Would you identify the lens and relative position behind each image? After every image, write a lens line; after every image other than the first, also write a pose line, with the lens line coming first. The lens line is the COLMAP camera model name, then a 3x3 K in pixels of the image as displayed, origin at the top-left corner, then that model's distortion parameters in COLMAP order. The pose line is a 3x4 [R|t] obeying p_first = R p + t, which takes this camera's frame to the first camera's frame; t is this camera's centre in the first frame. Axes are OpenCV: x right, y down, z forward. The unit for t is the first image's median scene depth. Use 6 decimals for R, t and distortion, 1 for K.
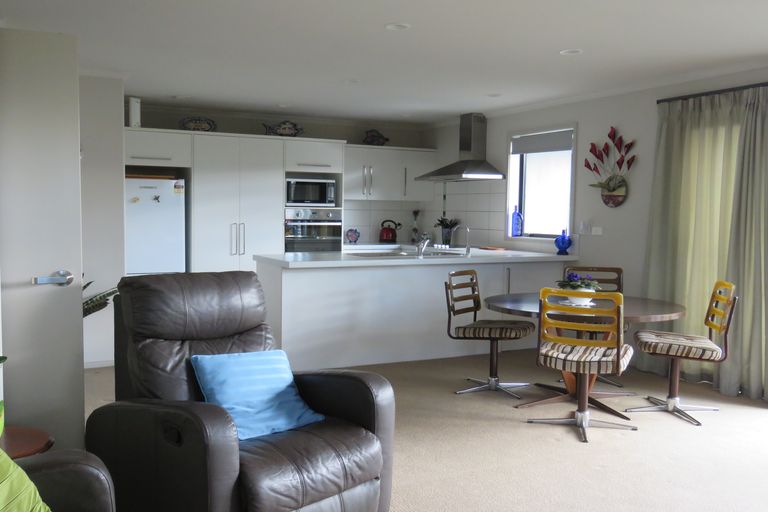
lens RADIAL K [[716.3, 0, 384.0], [0, 716.3, 256.0], [0, 0, 1]] dist [0.007262, -0.001811]
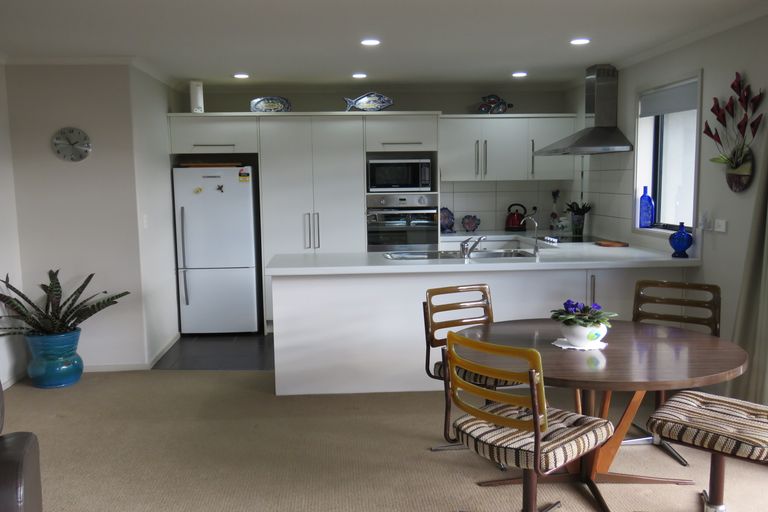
lens RADIAL K [[746.1, 0, 384.0], [0, 746.1, 256.0], [0, 0, 1]] dist [-0.008569, 0.011530]
pose [[0.917937, 0.016900, -0.396365, 0.254523], [-0.000120, 0.999104, 0.042322, -0.032426], [0.396725, -0.038801, 0.917117, 0.187760]]
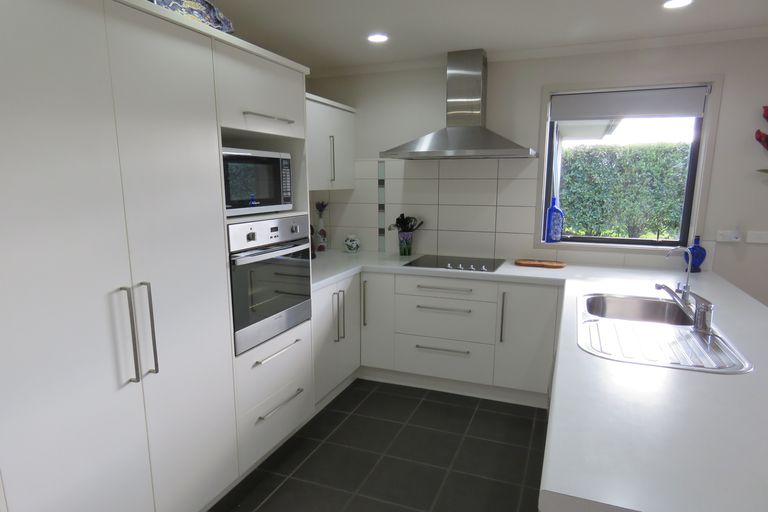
lens RADIAL K [[487.3, 0, 384.3], [0, 487.3, 274.1], [0, 0, 1]] dist [-0.002634, -0.000313]
pose [[0.751273, -0.137926, 0.645419, -0.265014], [0.052210, 0.987275, 0.150209, -0.079768], [-0.657923, -0.079151, 0.748914, 0.782781]]
